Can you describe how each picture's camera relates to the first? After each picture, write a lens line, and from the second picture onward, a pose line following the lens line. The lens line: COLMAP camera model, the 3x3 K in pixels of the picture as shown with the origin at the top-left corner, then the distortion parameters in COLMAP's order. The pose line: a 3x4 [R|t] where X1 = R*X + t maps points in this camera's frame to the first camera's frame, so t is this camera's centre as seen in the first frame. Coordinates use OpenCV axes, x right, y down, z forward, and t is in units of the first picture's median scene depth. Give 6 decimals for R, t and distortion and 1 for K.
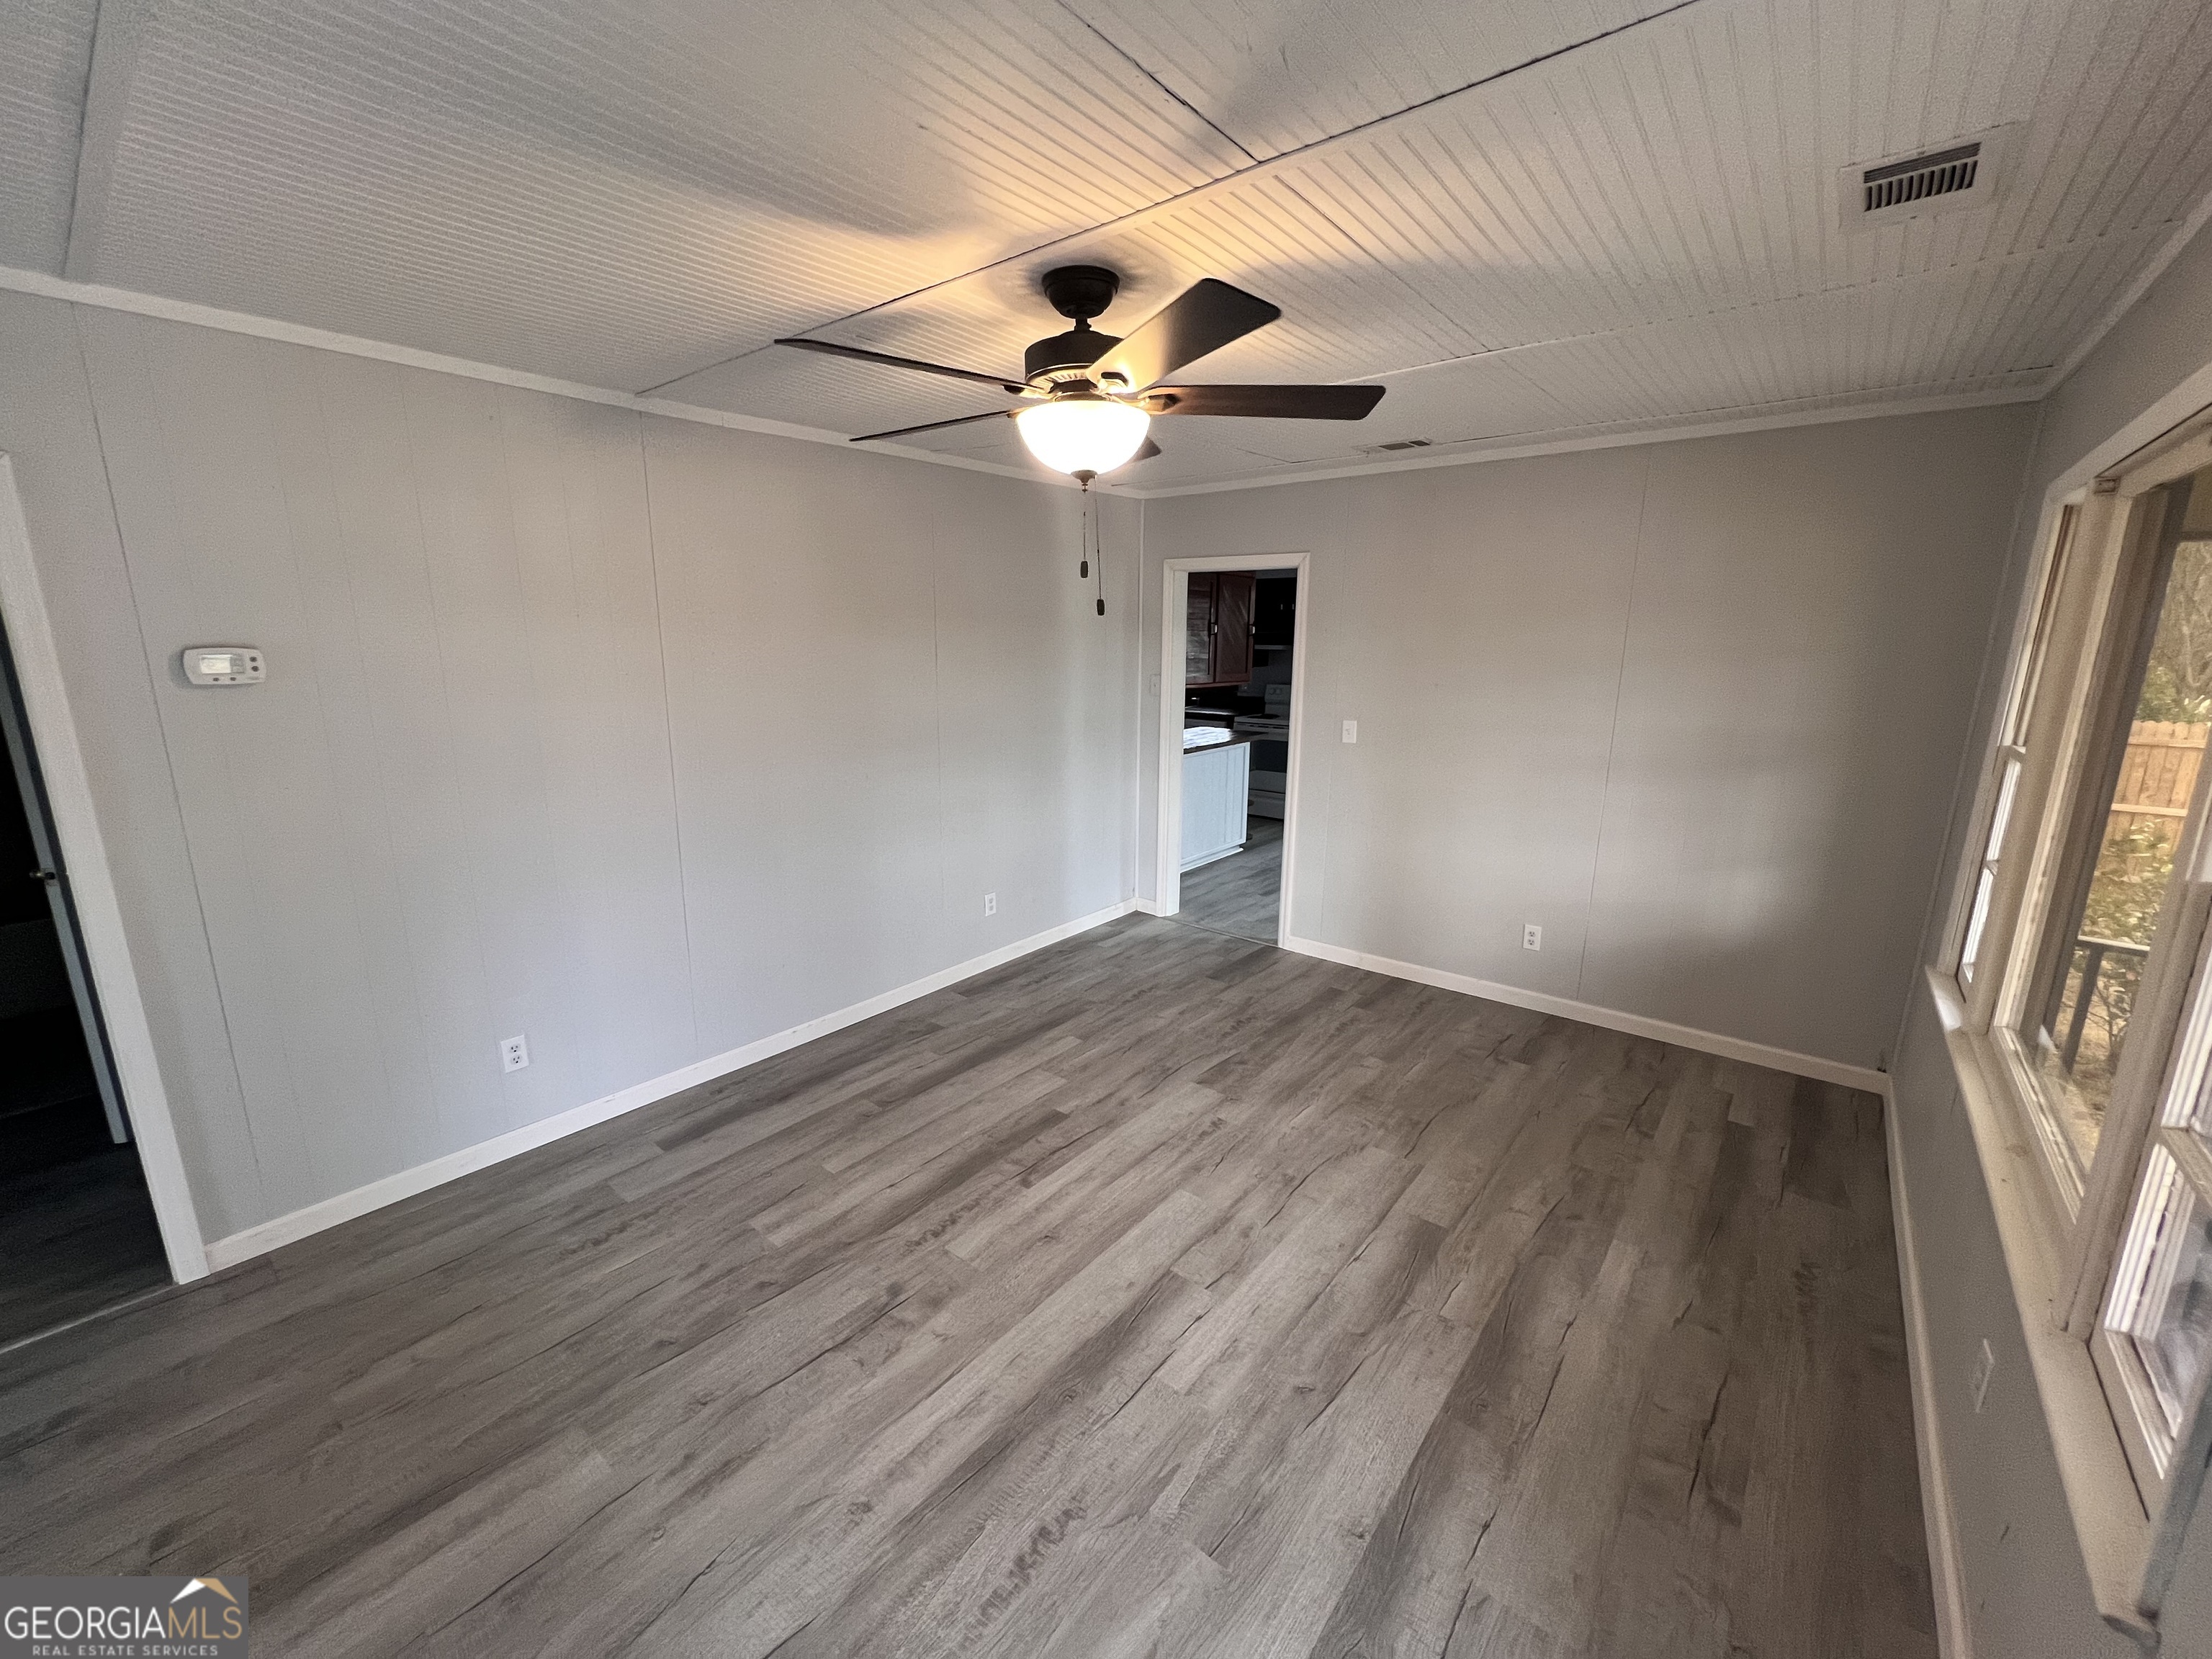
lens RADIAL K [[884.8, 0, 1097.4], [0, 884.8, 823.5], [0, 0, 1]] dist [-0.001521, 0.000146]
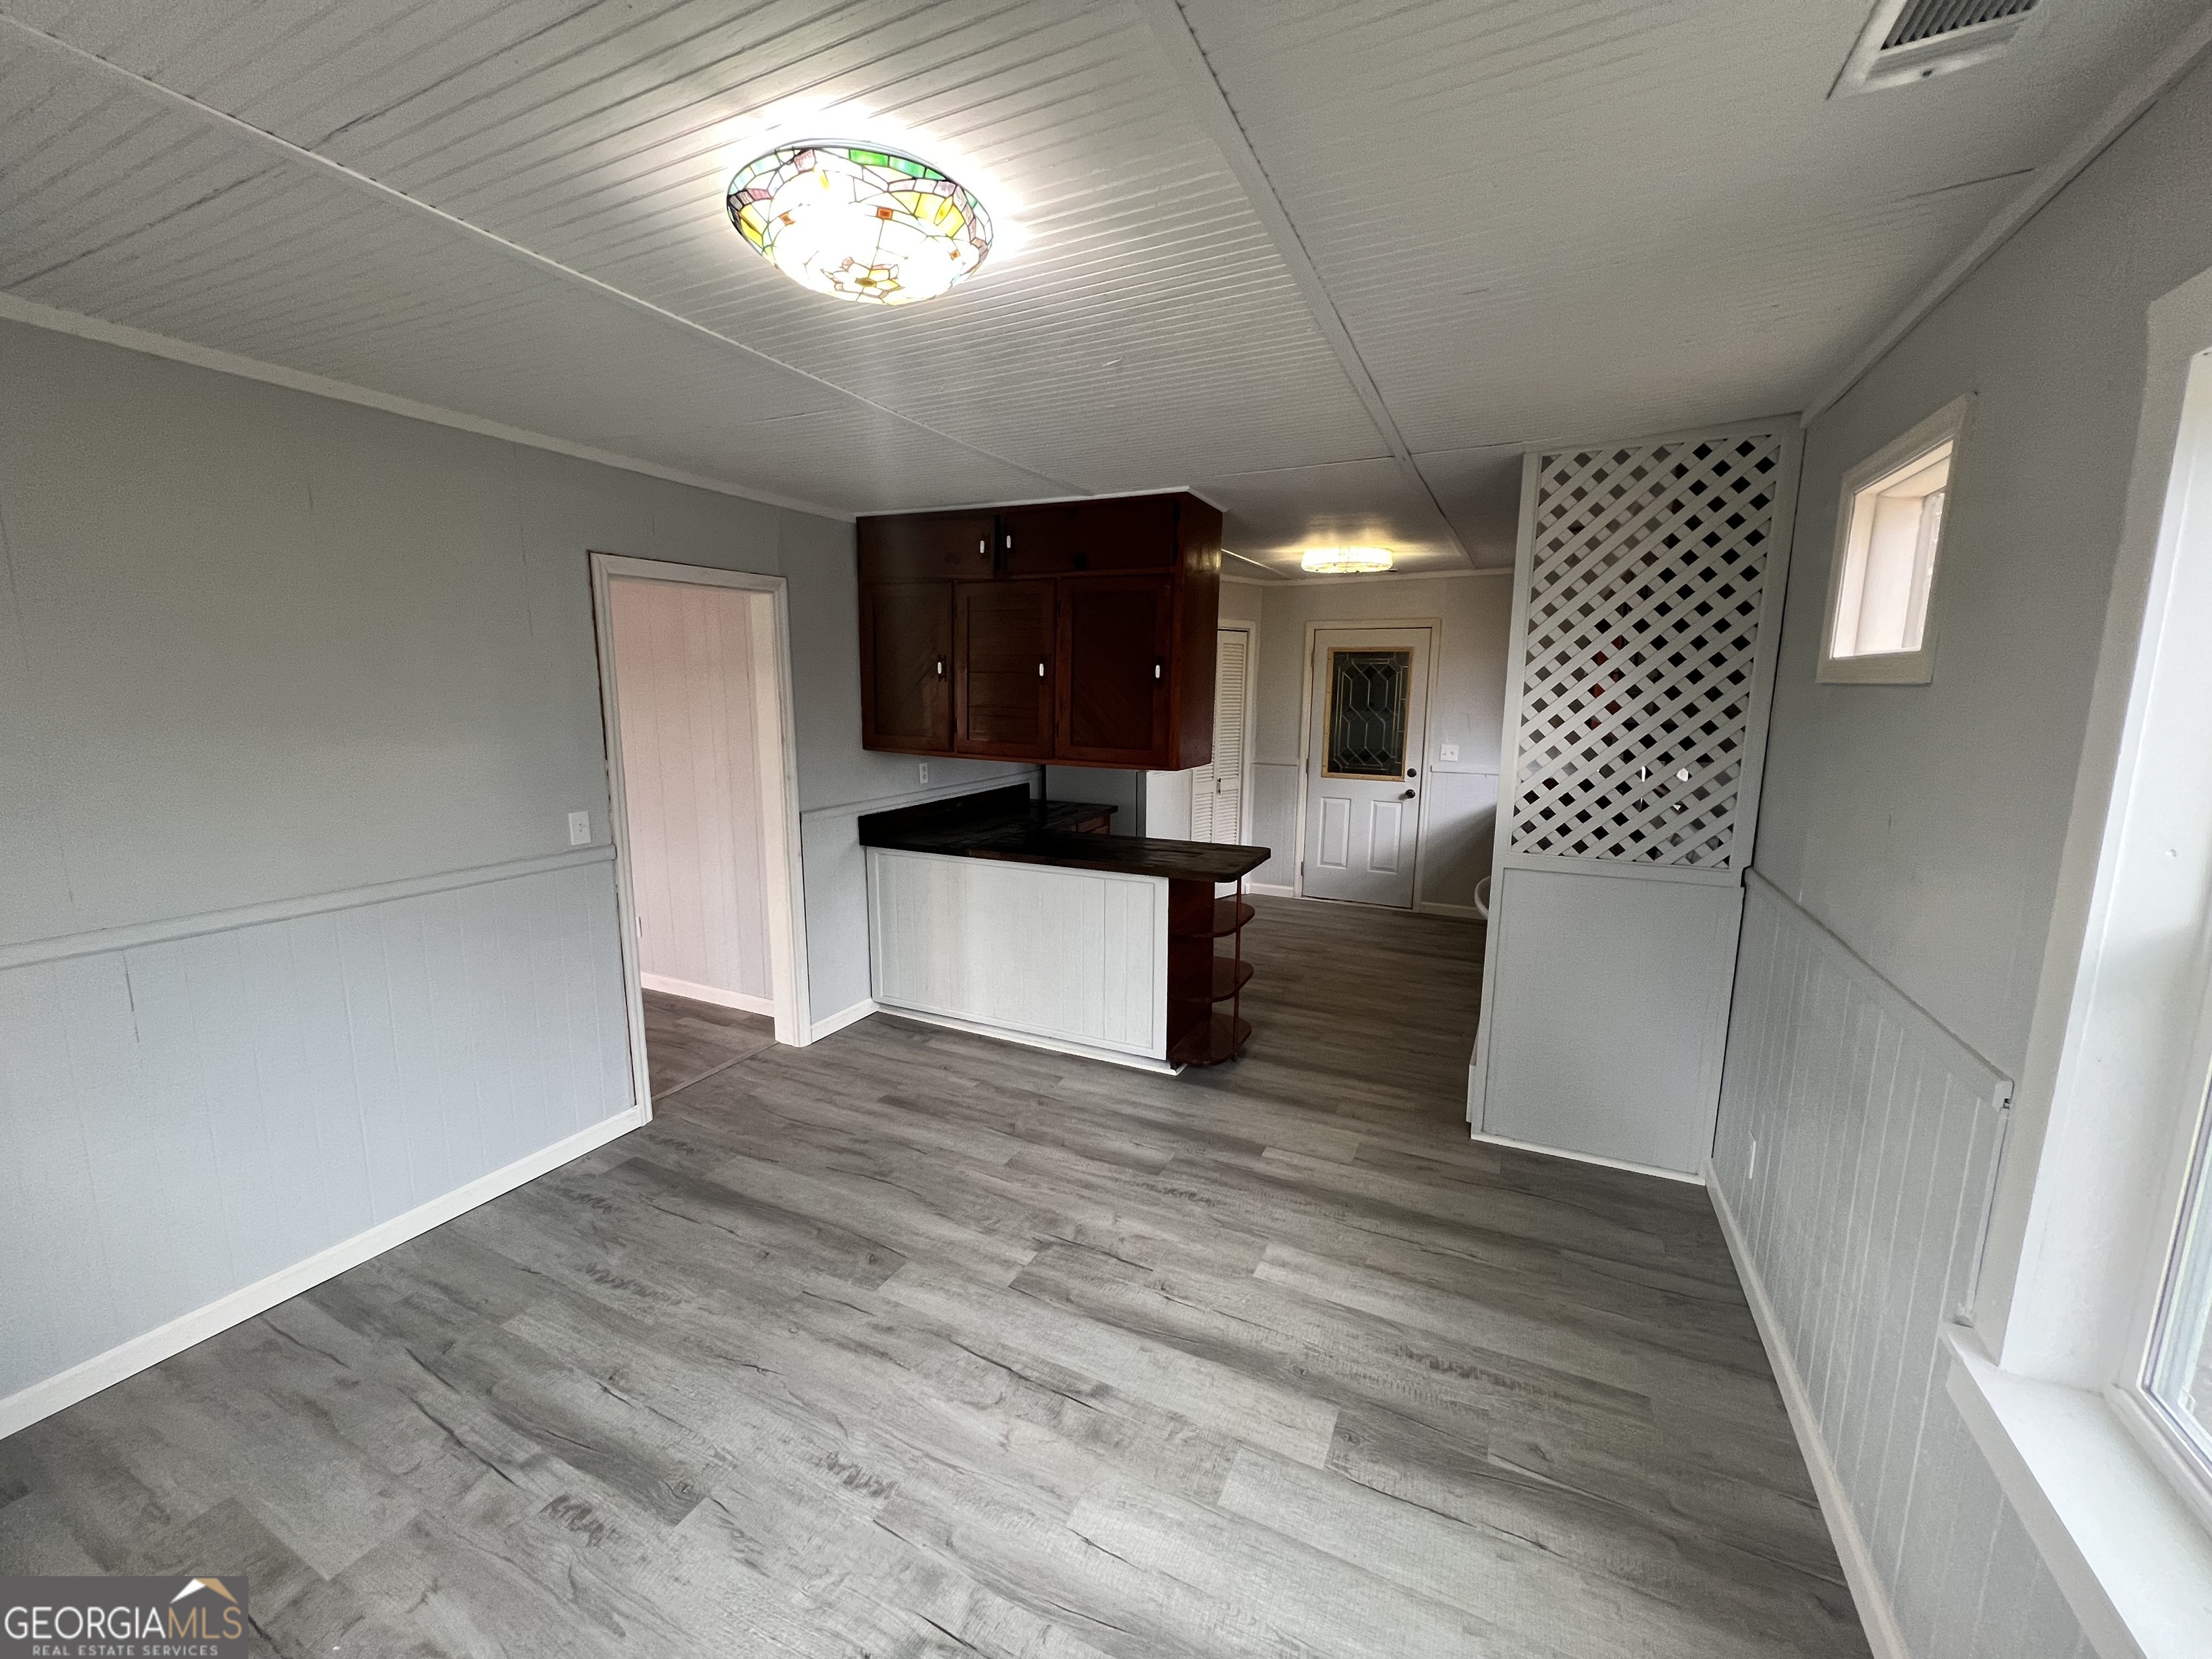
lens RADIAL K [[884.8, 0, 1097.4], [0, 884.8, 823.5], [0, 0, 1]] dist [-0.001521, 0.000146]
pose [[0.232538, 0.162548, -0.958908, 0.720912], [-0.199826, 0.972886, 0.116459, -0.189599], [0.951838, 0.164533, 0.258714, 0.882066]]
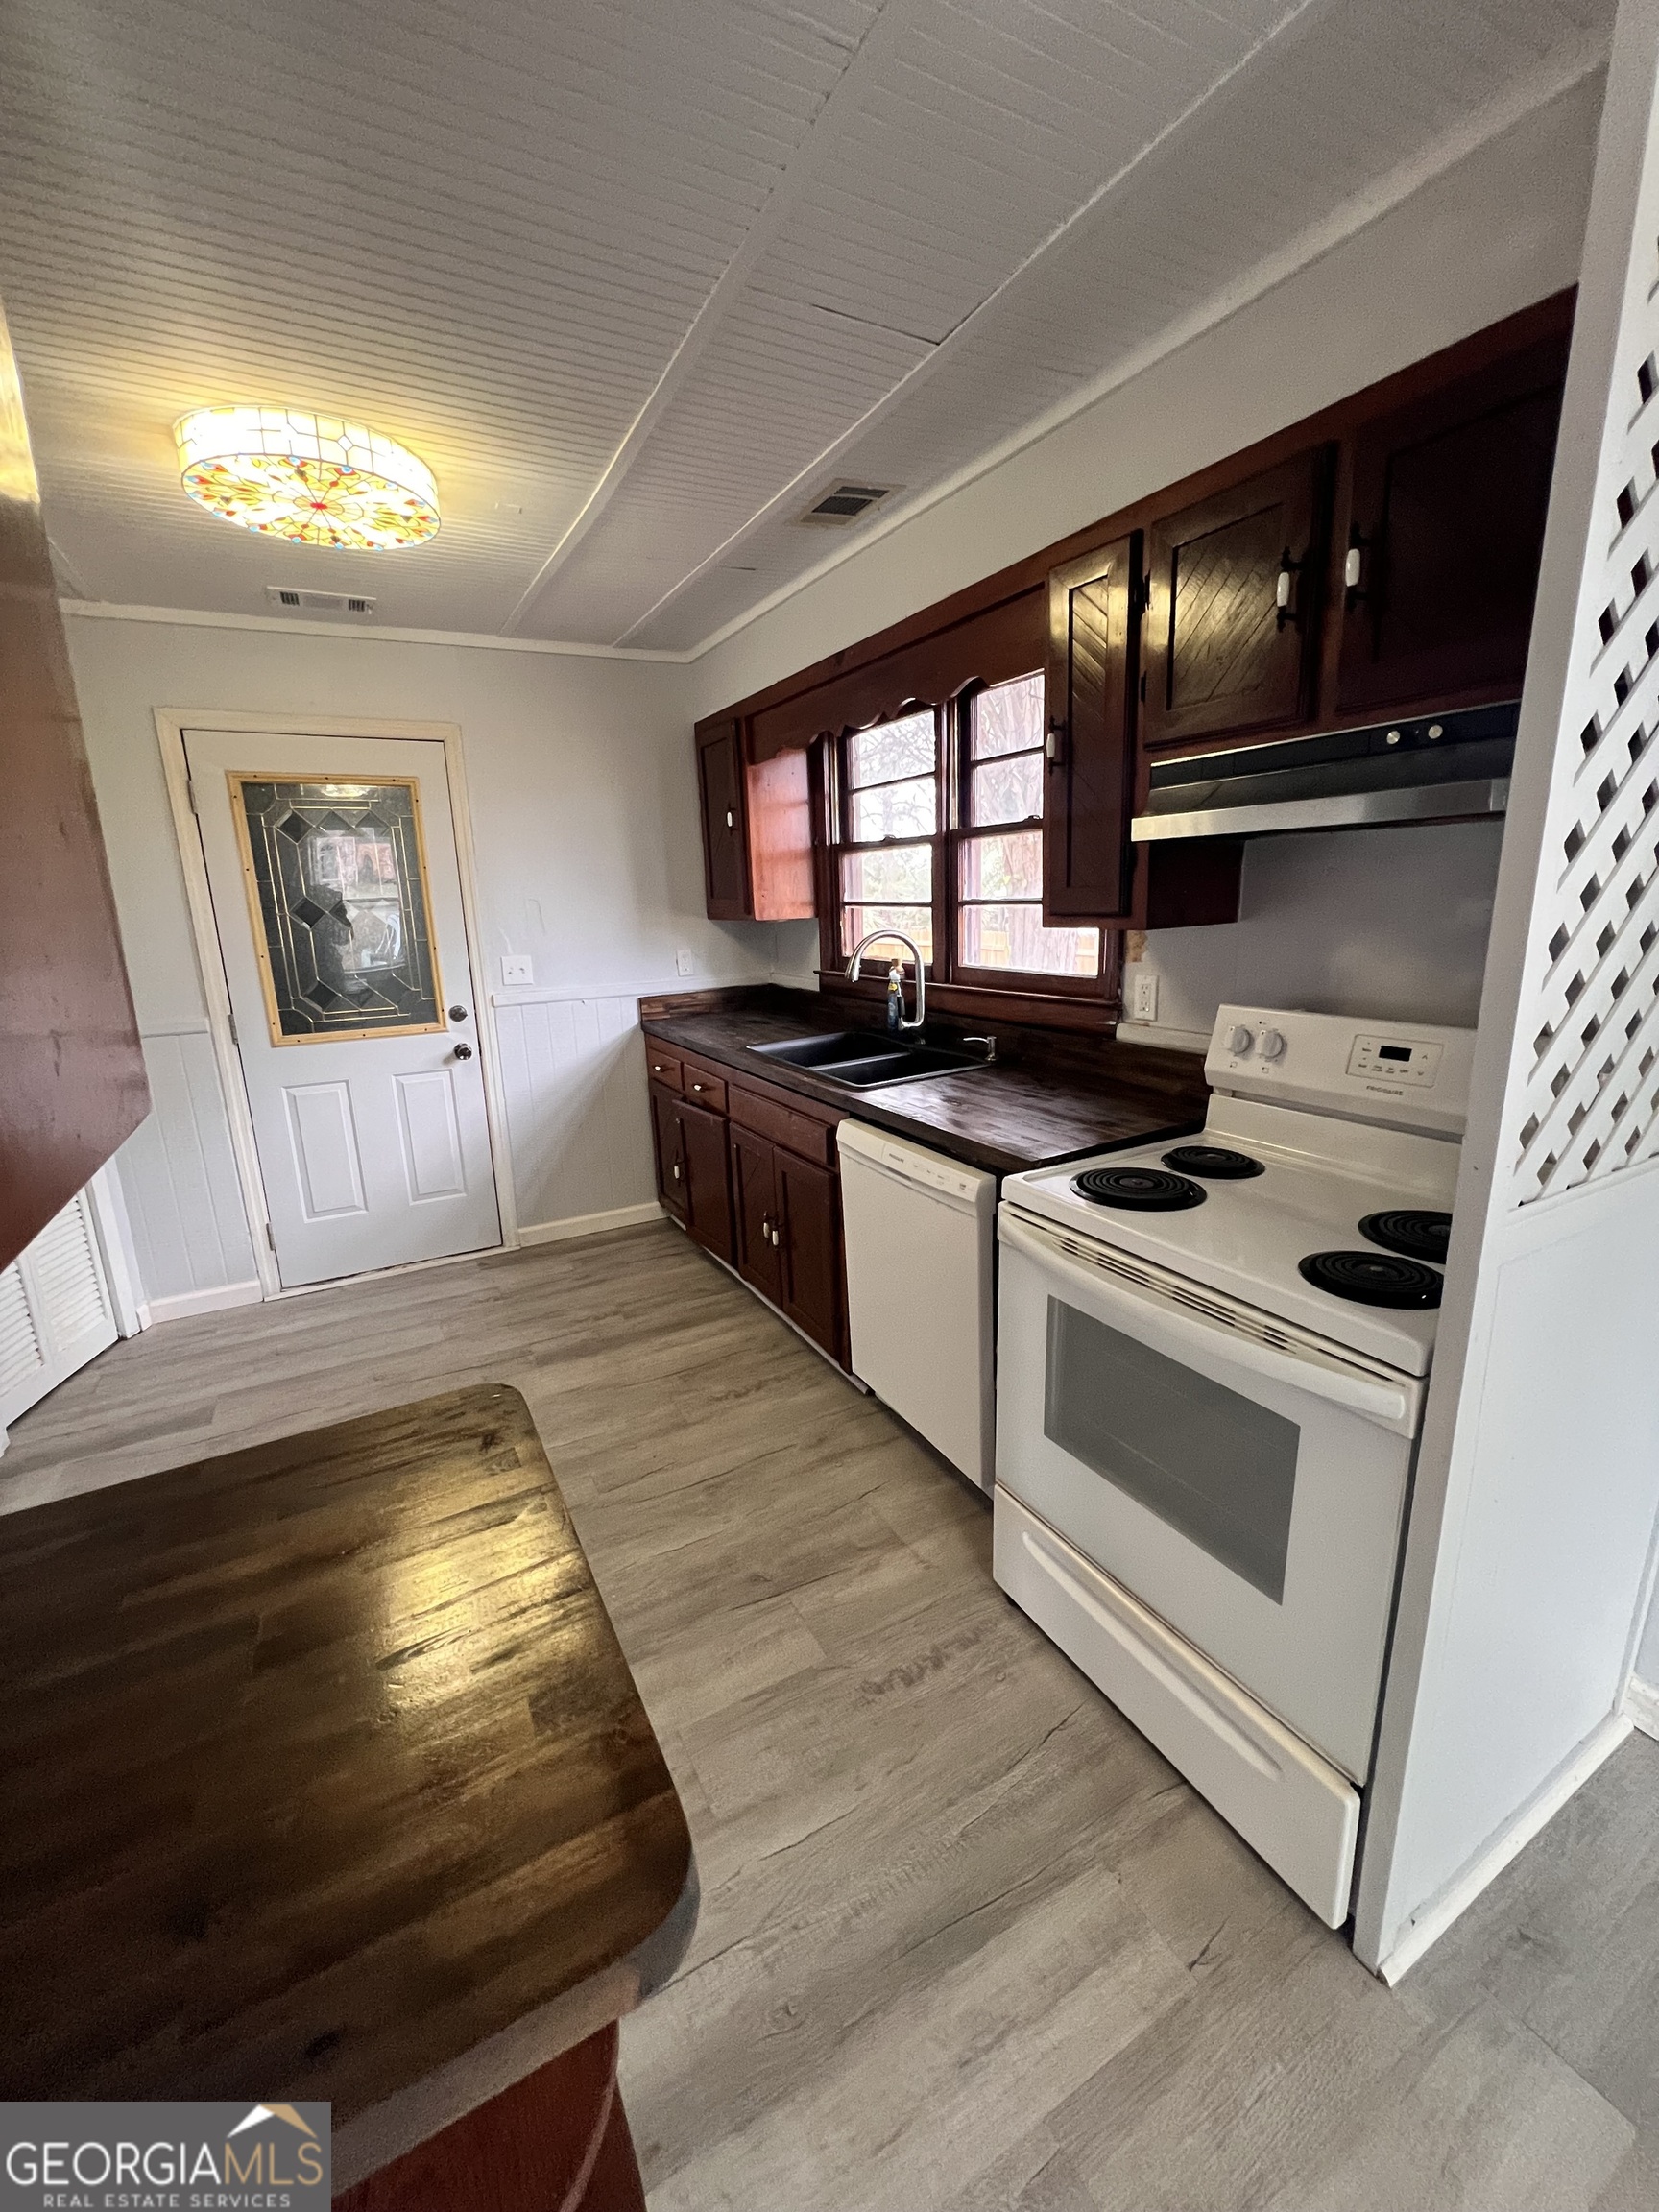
lens RADIAL K [[885.8, 0, 836.4], [0, 885.8, 1097.7], [0, 0, 1]] dist [-0.001423, -0.000400]
pose [[0.929284, 0.062769, -0.363994, -1.004239], [-0.051149, 0.997829, 0.041487, -0.161856], [0.365808, -0.019935, 0.930477, 1.471639]]
